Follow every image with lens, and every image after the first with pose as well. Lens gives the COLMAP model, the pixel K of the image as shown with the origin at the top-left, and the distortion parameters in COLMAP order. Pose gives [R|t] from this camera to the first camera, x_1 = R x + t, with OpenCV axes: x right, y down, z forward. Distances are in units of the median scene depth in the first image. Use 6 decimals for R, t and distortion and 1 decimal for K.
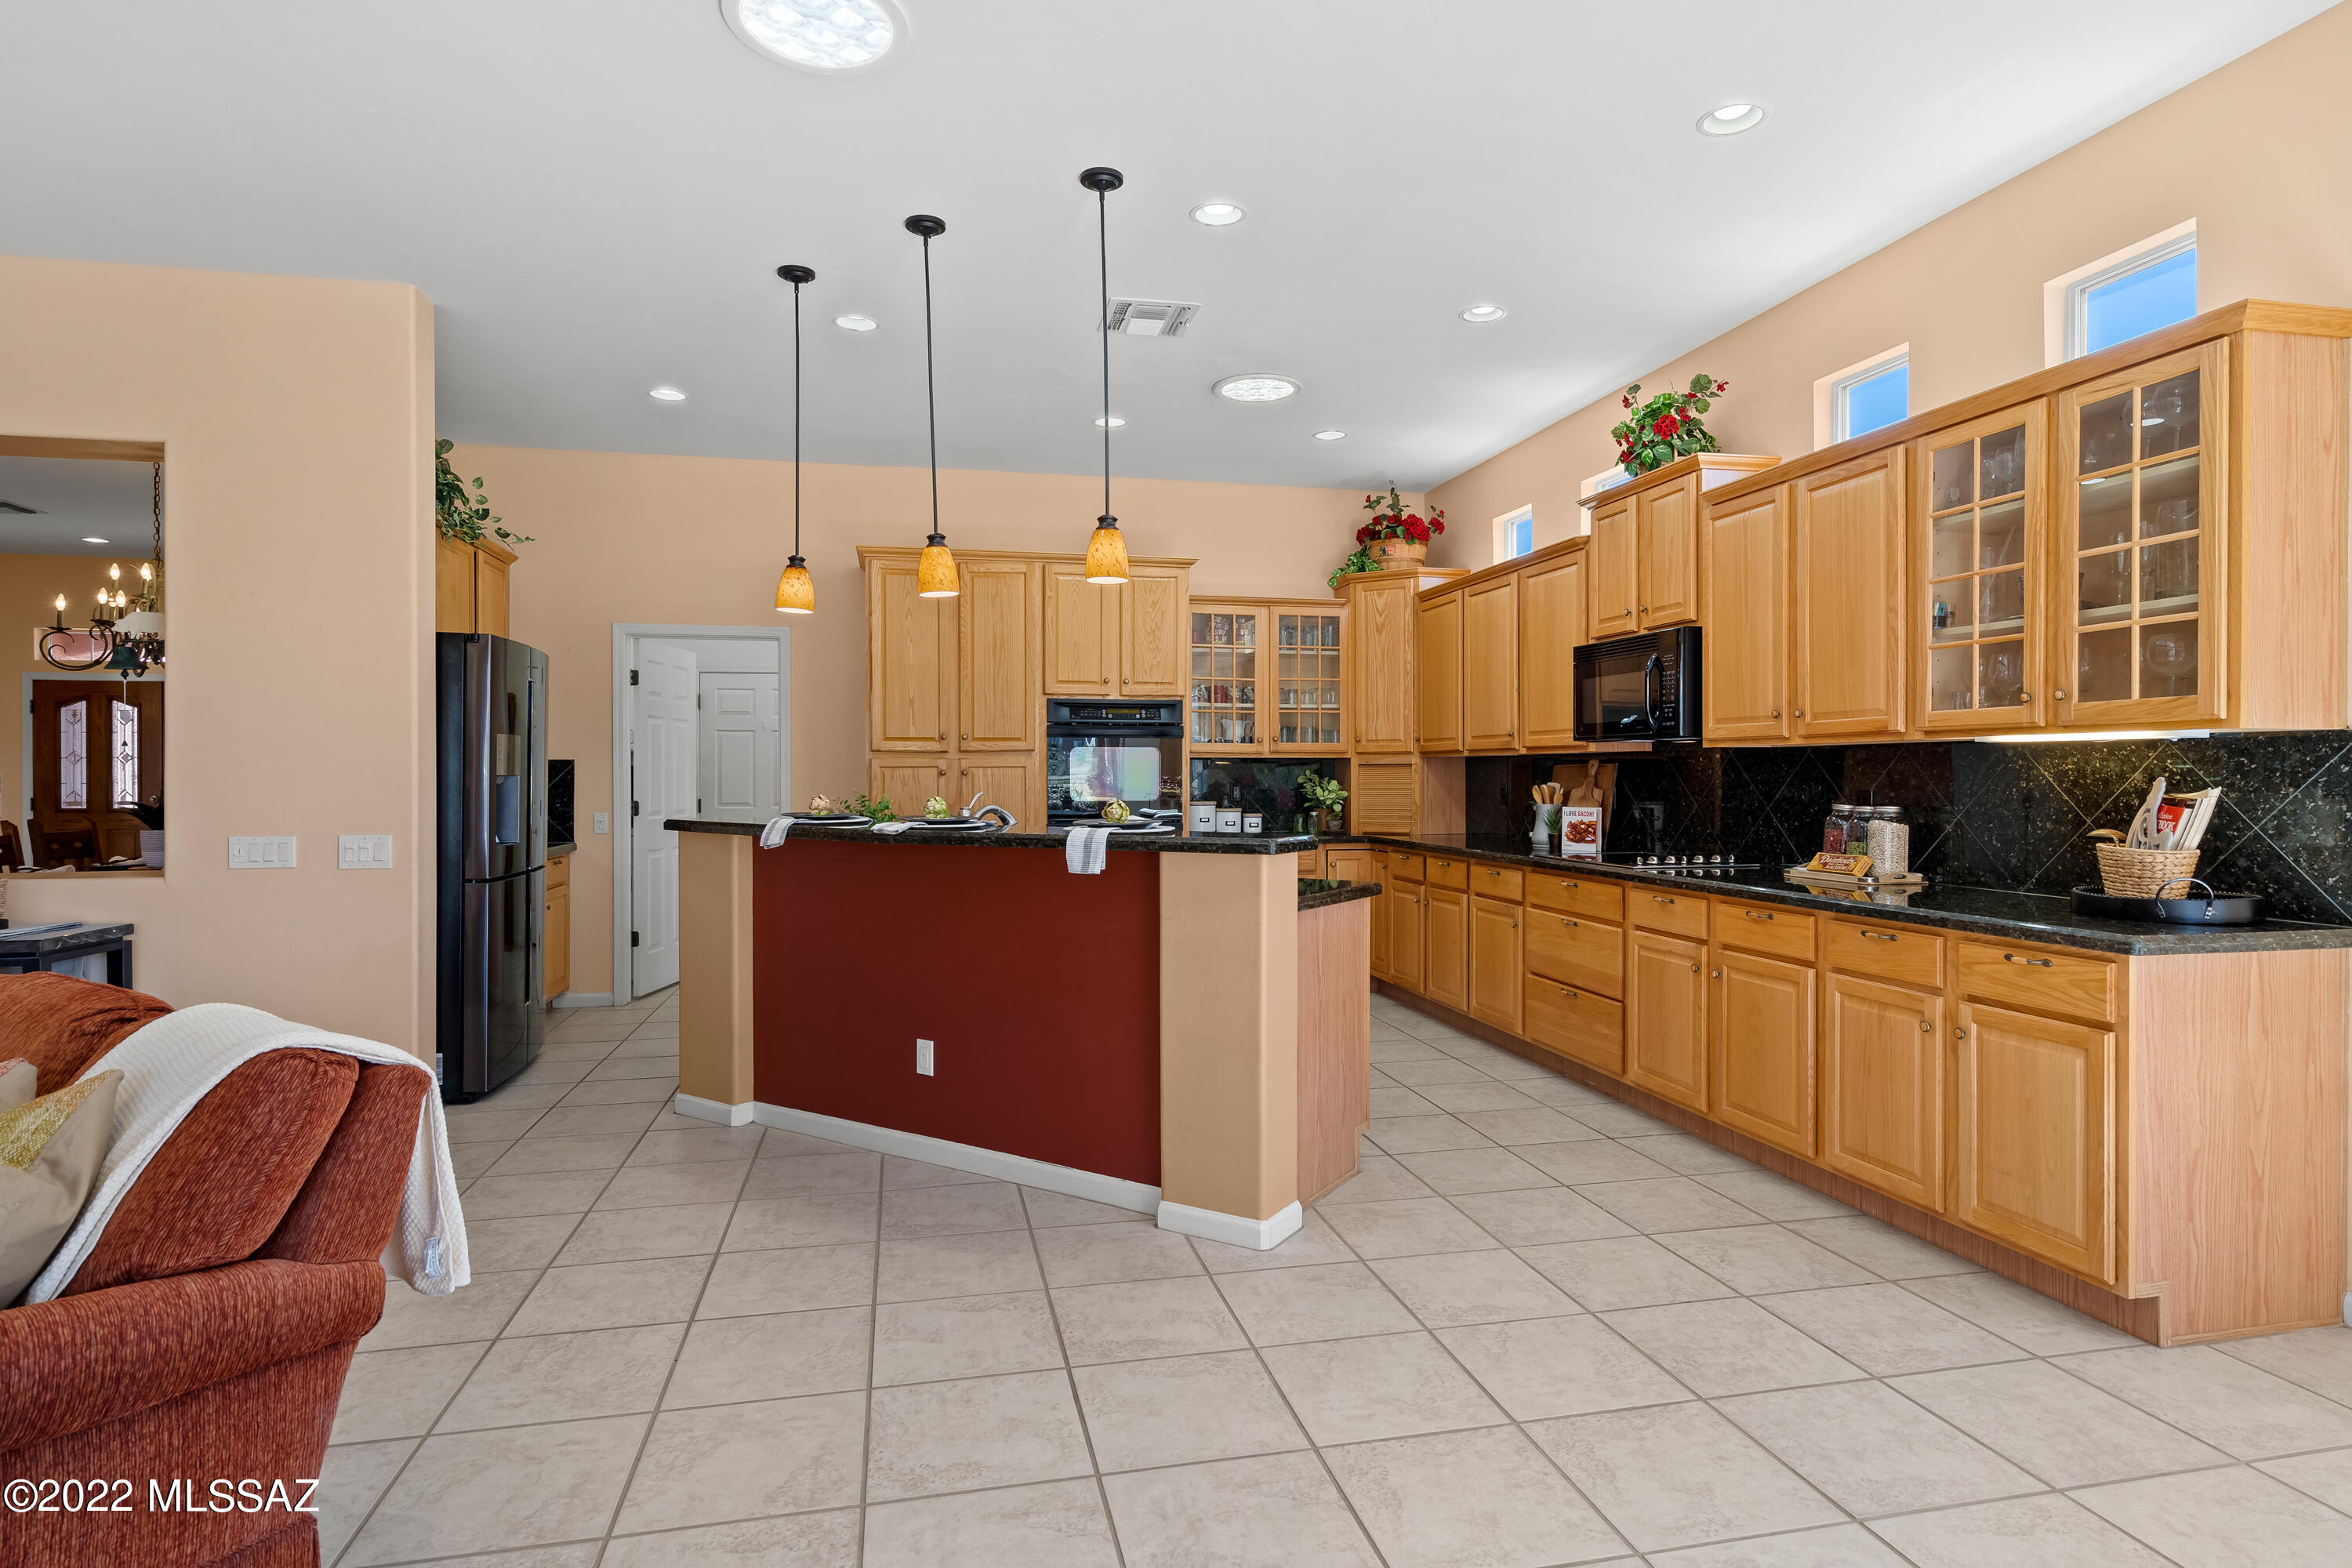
lens RADIAL K [[1229.6, 0, 1172.7], [0, 1229.6, 787.6], [0, 0, 1]] dist [0.002167, 0.000767]
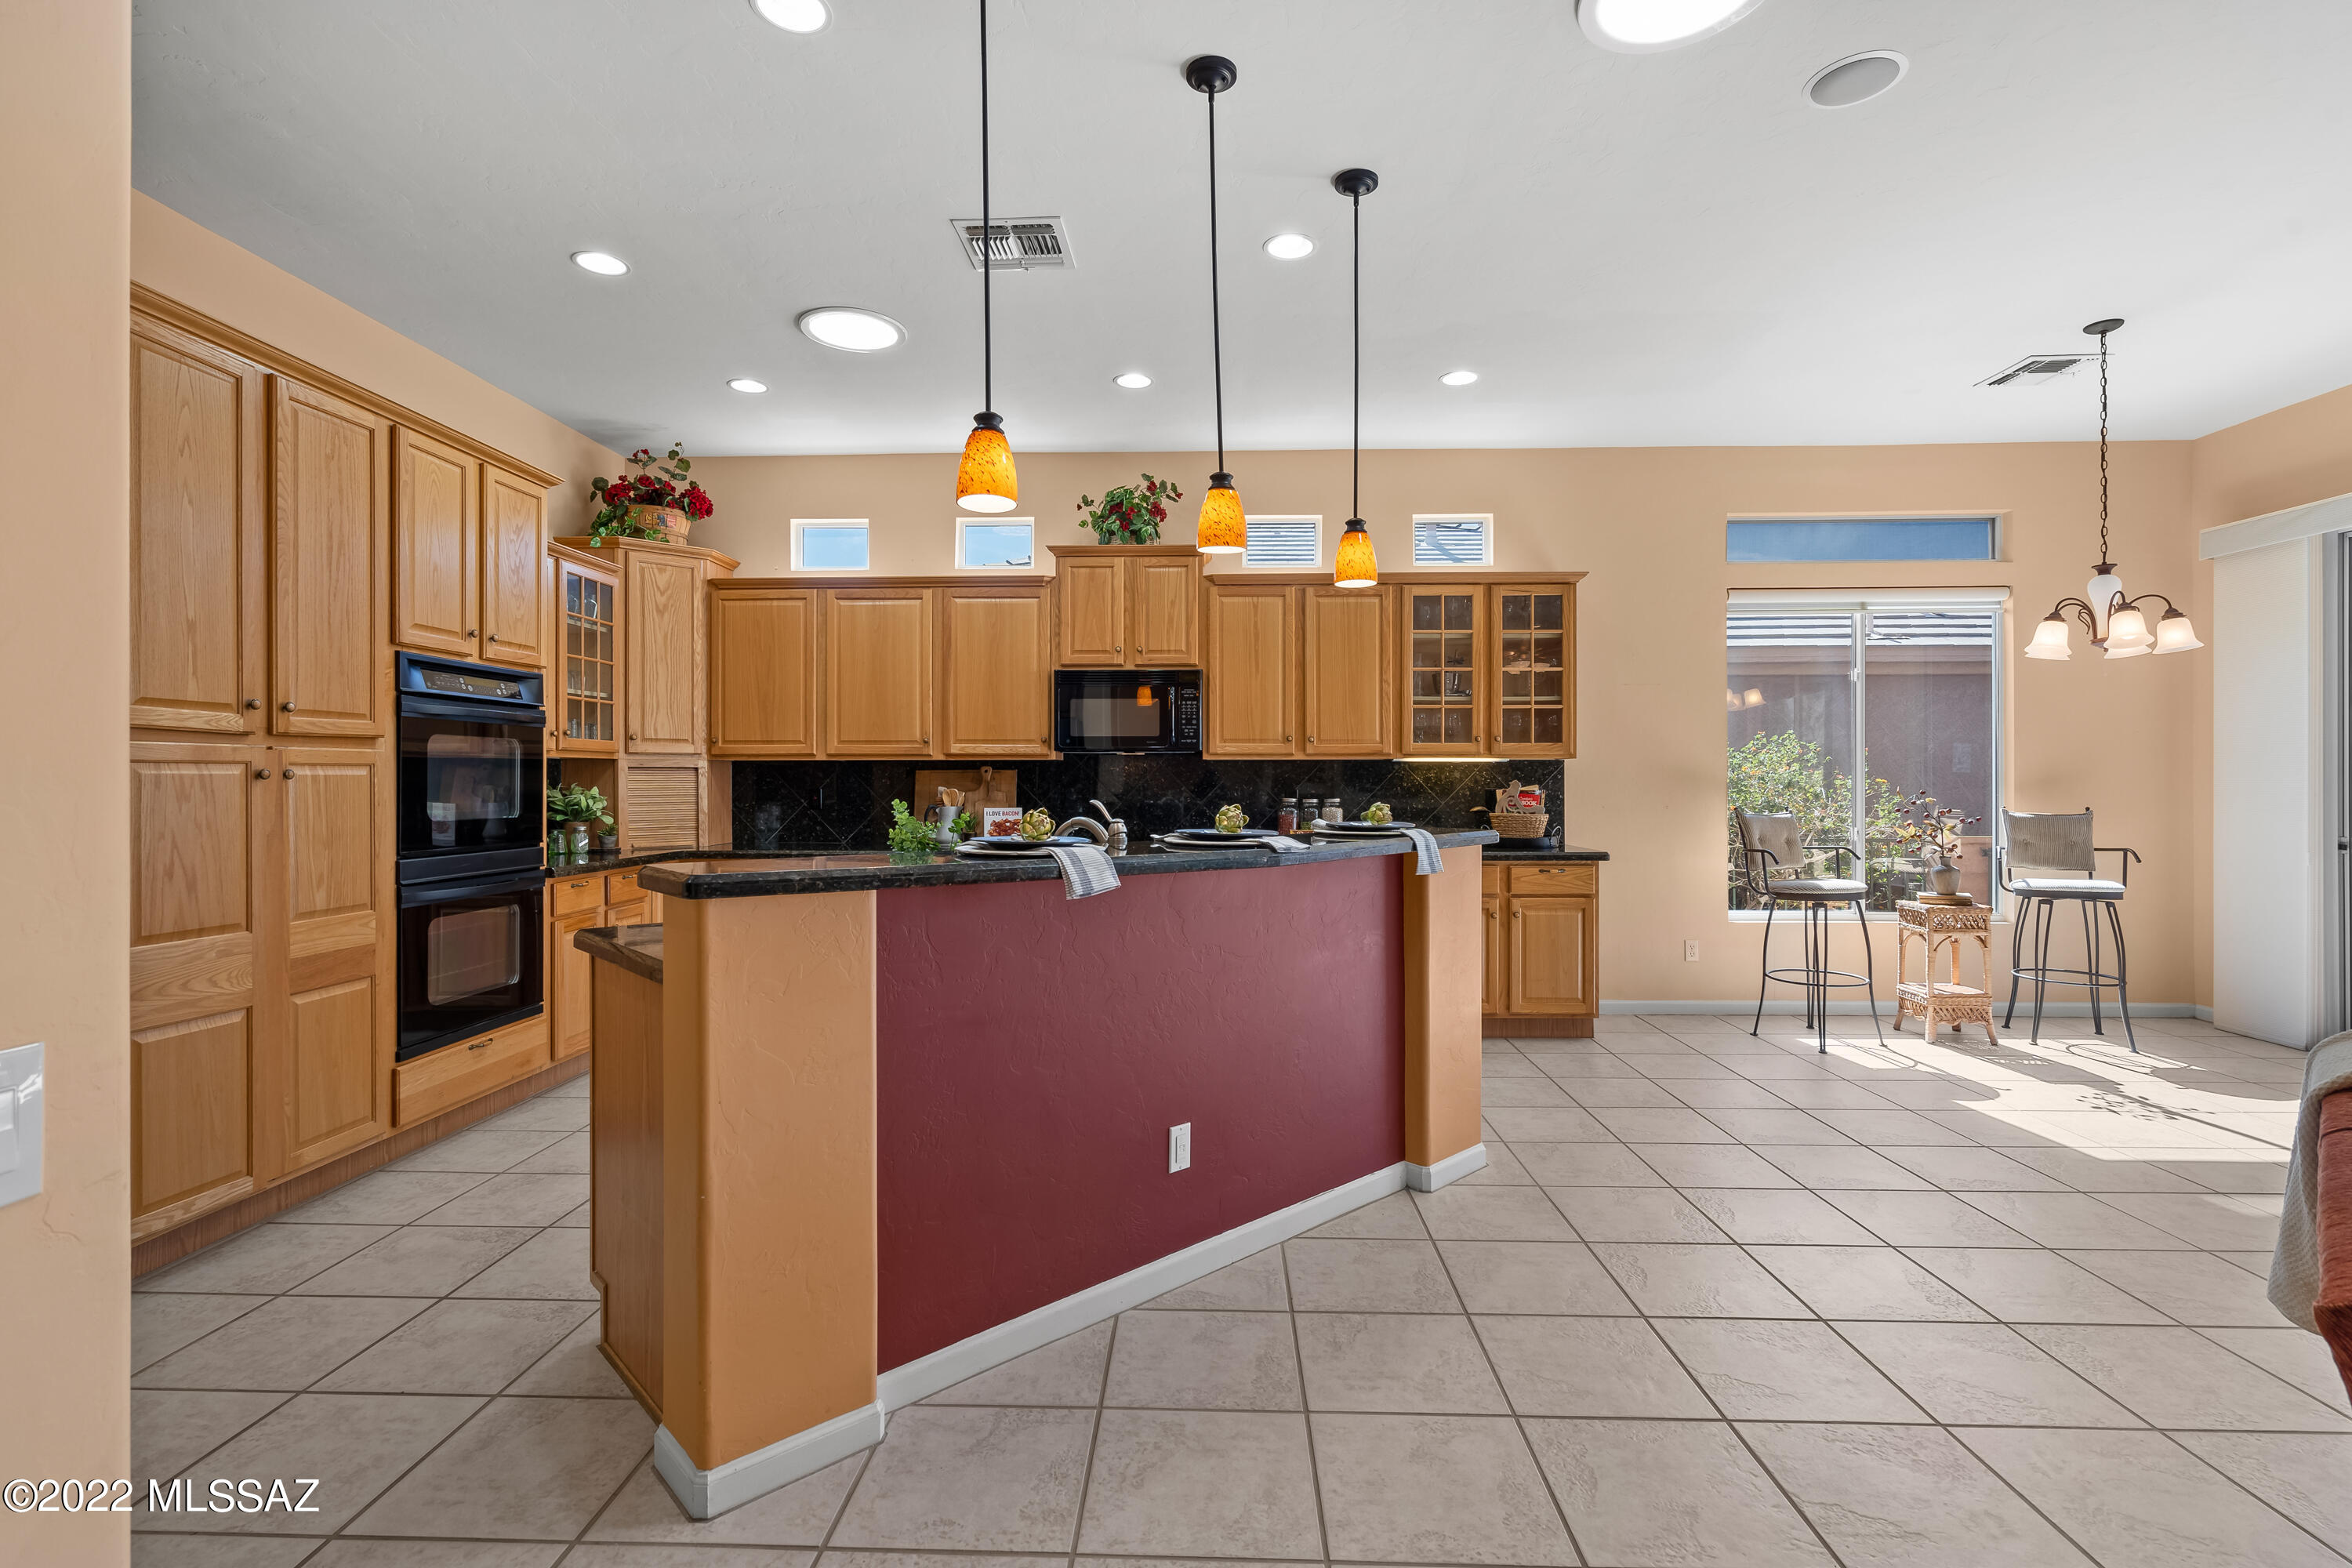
lens RADIAL K [[1086.4, 0, 1177.9], [0, 1086.4, 779.2], [0, 0, 1]] dist [-0.007134, 0.004385]
pose [[0.245038, 0.000845, 0.969513, -0.829593], [0.010808, 0.999935, -0.003603, -0.006707], [-0.969453, 0.011362, 0.245013, 0.808506]]
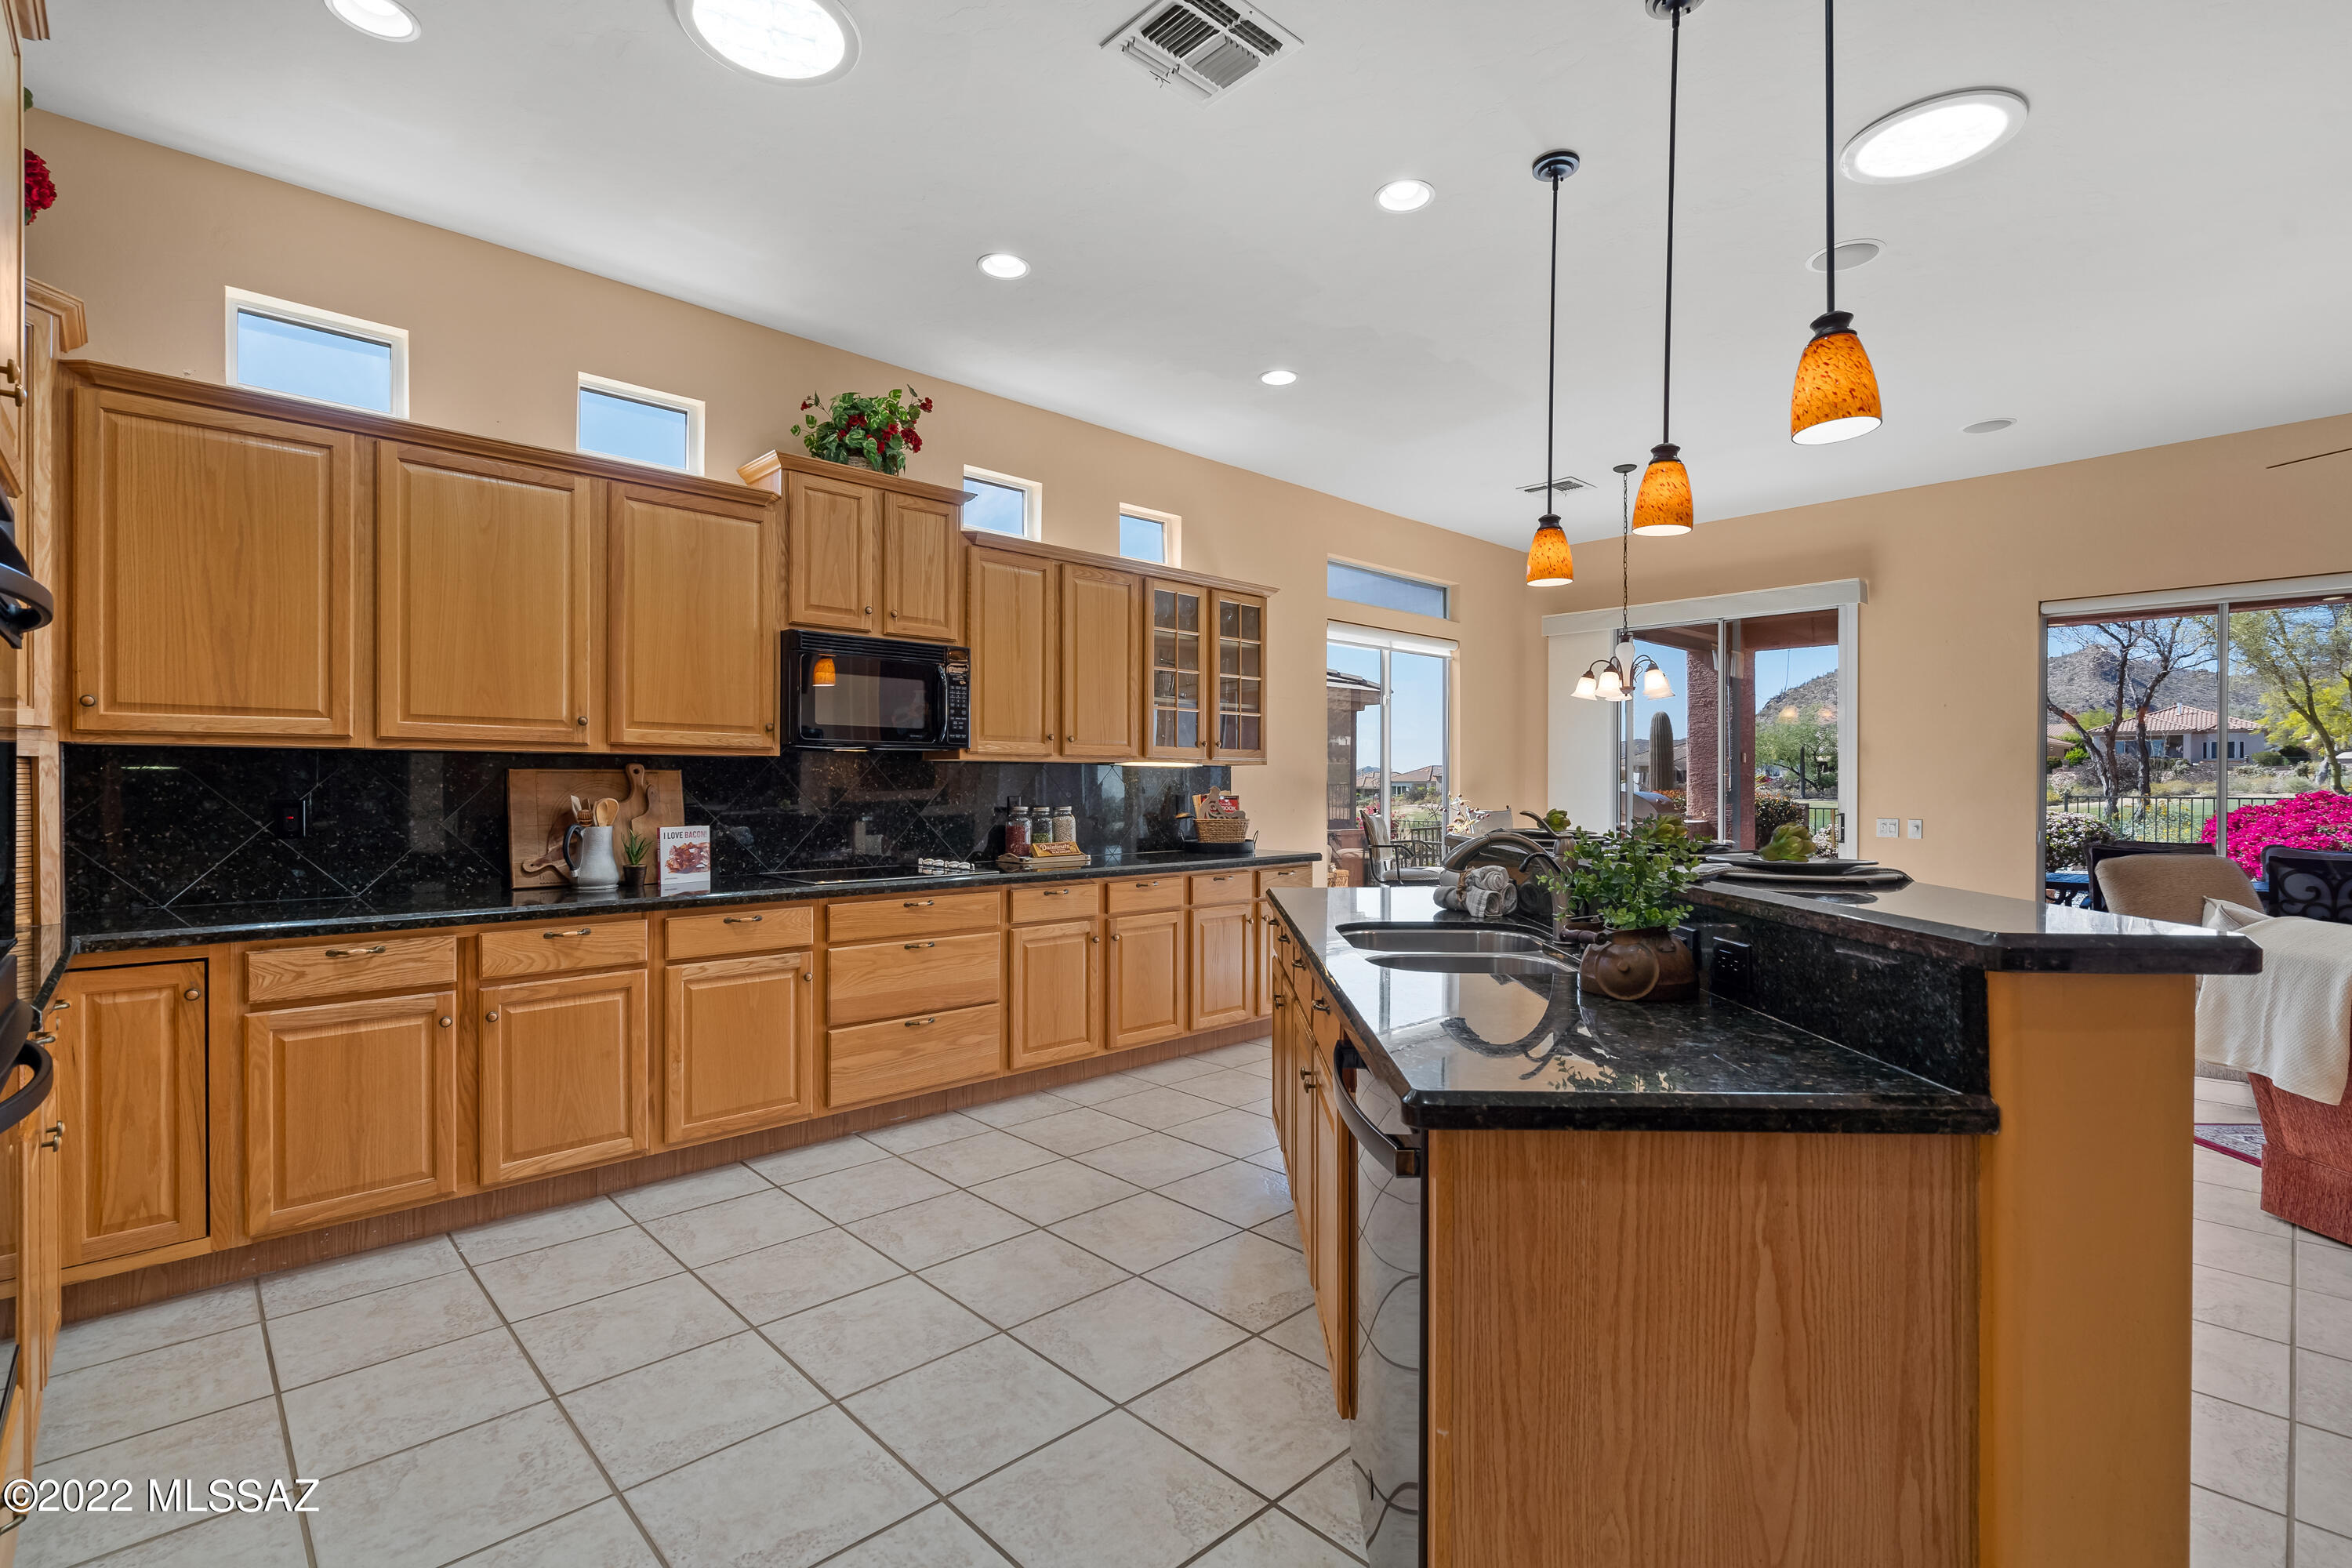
lens RADIAL K [[1086.4, 0, 1193.1], [0, 1086.4, 754.4], [0, 0, 1]] dist [-0.007134, 0.004385]
pose [[-0.532459, 0.025133, 0.846082, -0.551498], [0.009312, 0.999673, -0.023836, -0.013062], [-0.846404, -0.004813, -0.532519, 1.481031]]
